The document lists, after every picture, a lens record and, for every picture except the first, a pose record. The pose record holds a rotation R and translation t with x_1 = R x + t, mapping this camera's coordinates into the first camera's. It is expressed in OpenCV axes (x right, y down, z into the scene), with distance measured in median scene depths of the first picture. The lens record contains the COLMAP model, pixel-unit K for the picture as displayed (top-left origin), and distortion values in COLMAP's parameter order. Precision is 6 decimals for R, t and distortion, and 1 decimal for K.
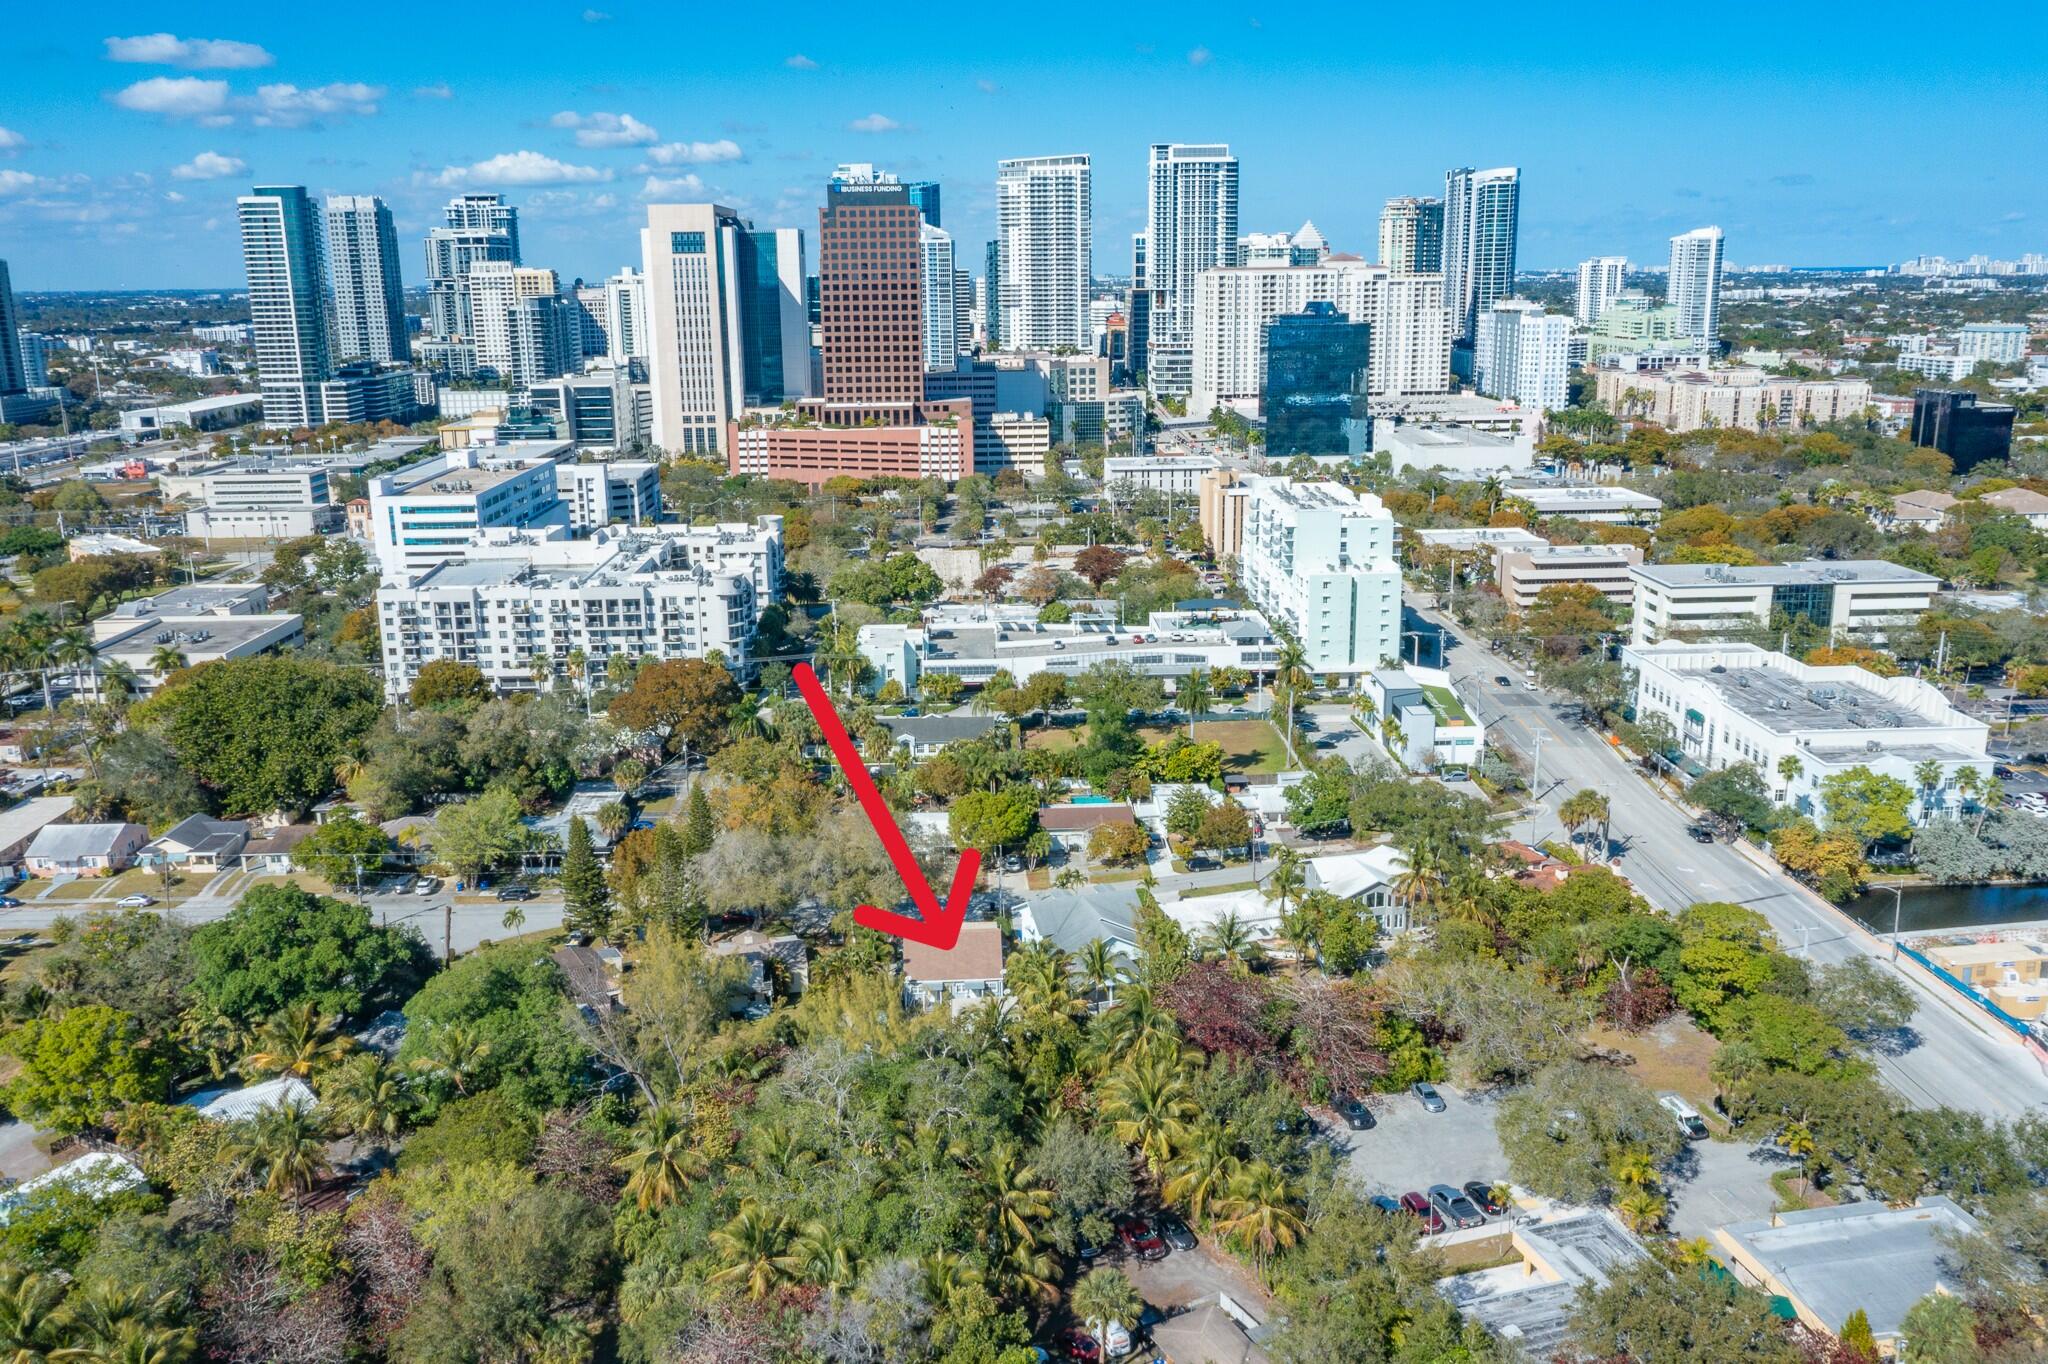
lens RADIAL K [[1650.0, 0, 1006.5], [0, 1650.0, 683.7], [0, 0, 1]] dist [0.011434, 0.000473]
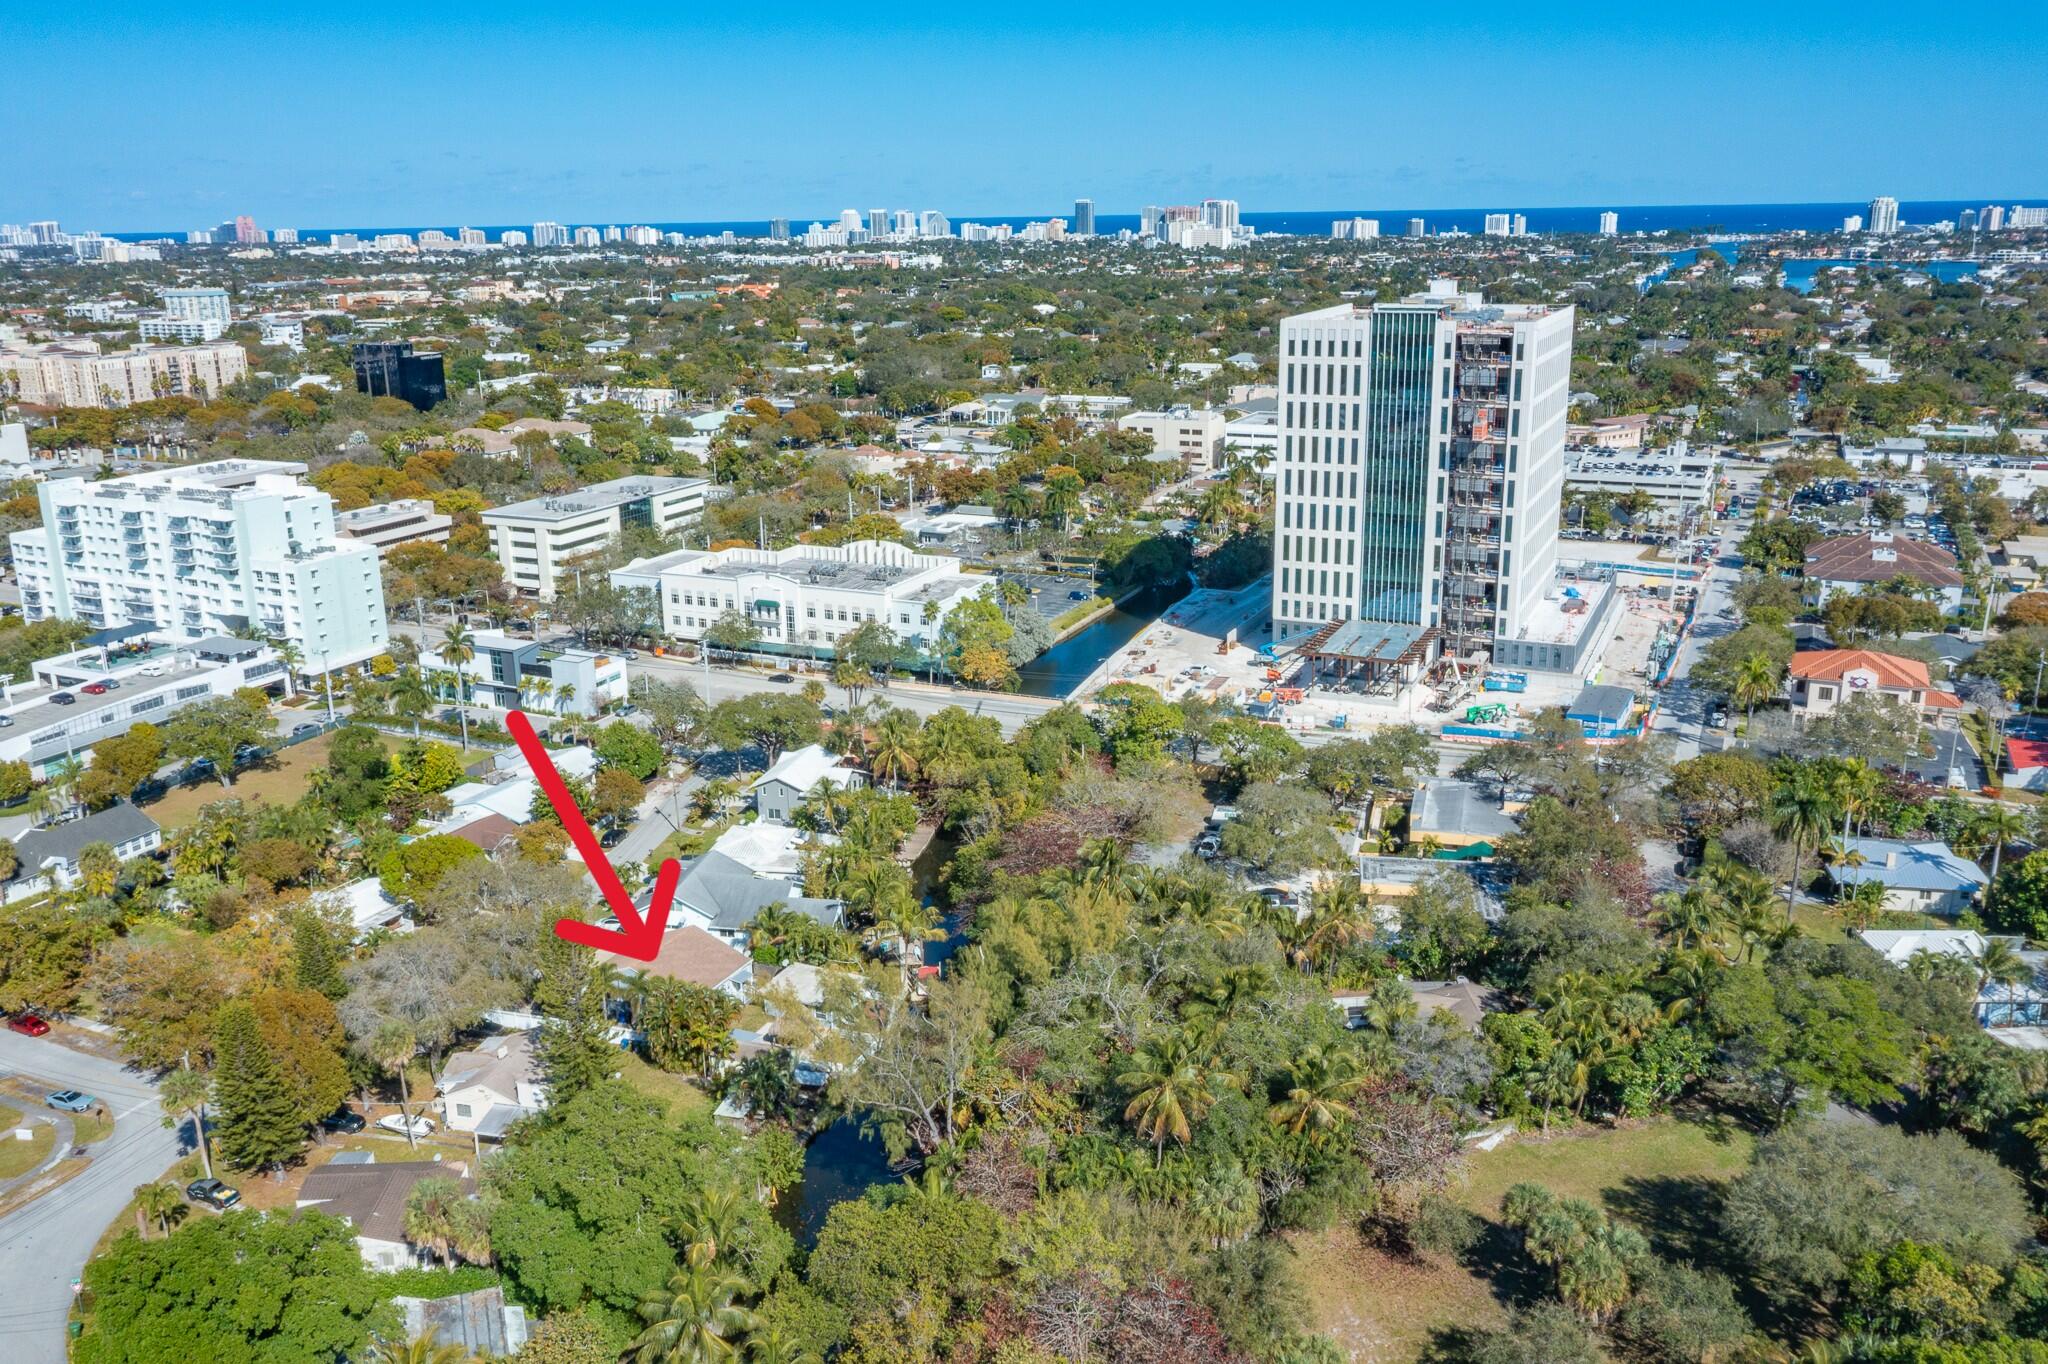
lens RADIAL K [[1637.4, 0, 1030.7], [0, 1637.4, 671.7], [0, 0, 1]] dist [-0.007145, -0.000165]
pose [[0.458686, -0.236627, 0.856513, -0.225913], [0.224785, 0.963440, 0.145788, -0.027748], [-0.859697, 0.125660, 0.495107, 0.116123]]
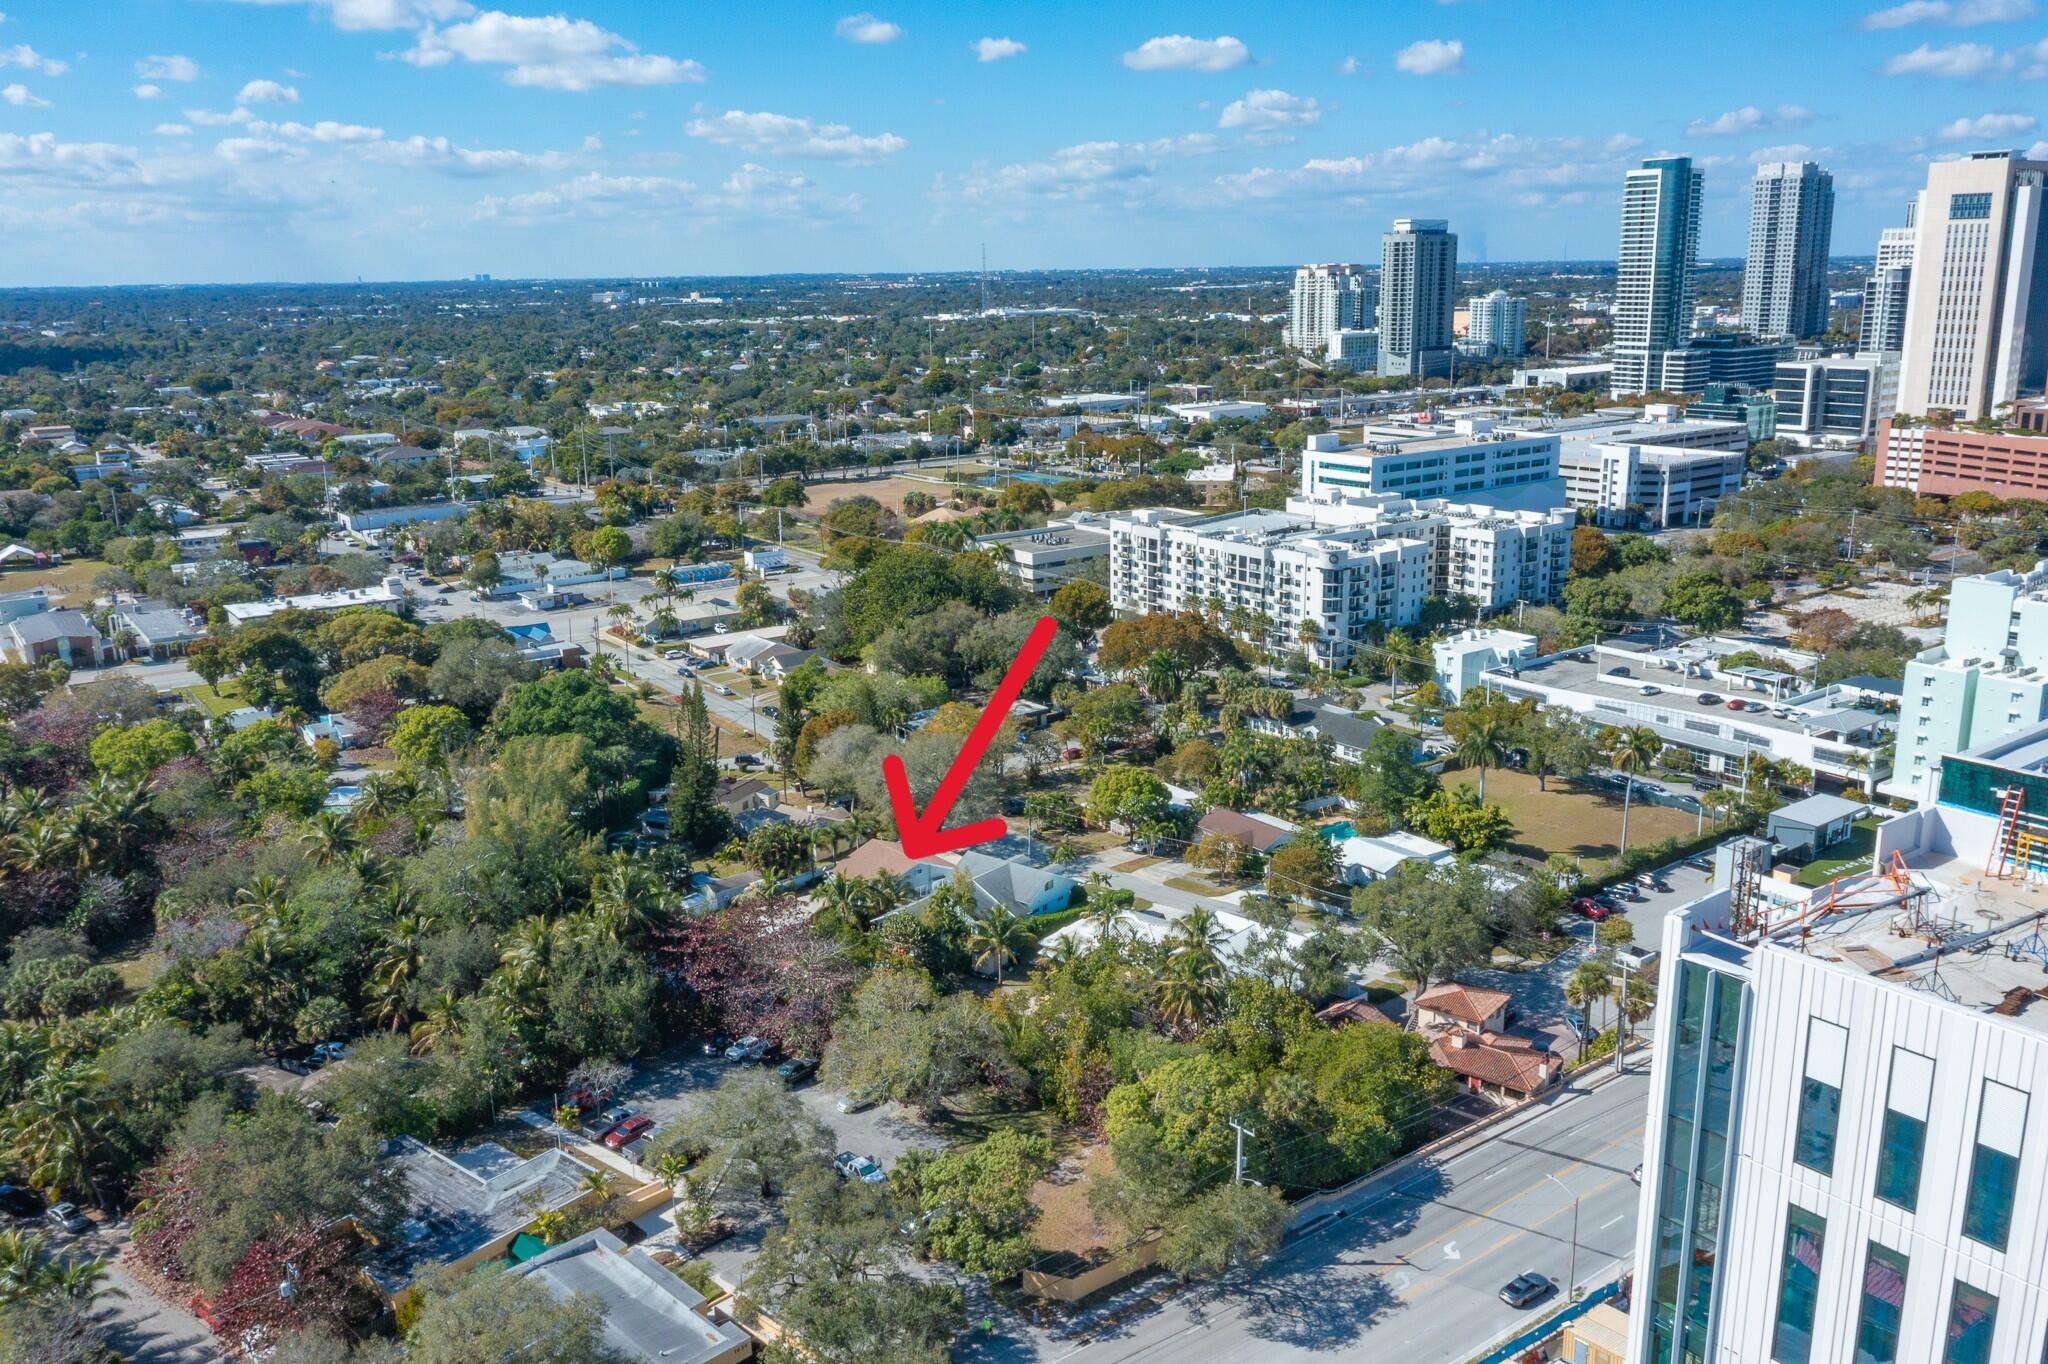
lens RADIAL K [[1650.0, 0, 1006.5], [0, 1650.0, 683.7], [0, 0, 1]] dist [0.011434, 0.000473]
pose [[0.567771, 0.208908, -0.796237, 0.295880], [-0.192931, 0.974091, 0.117999, -0.036133], [0.800258, 0.086623, 0.593366, 0.130626]]
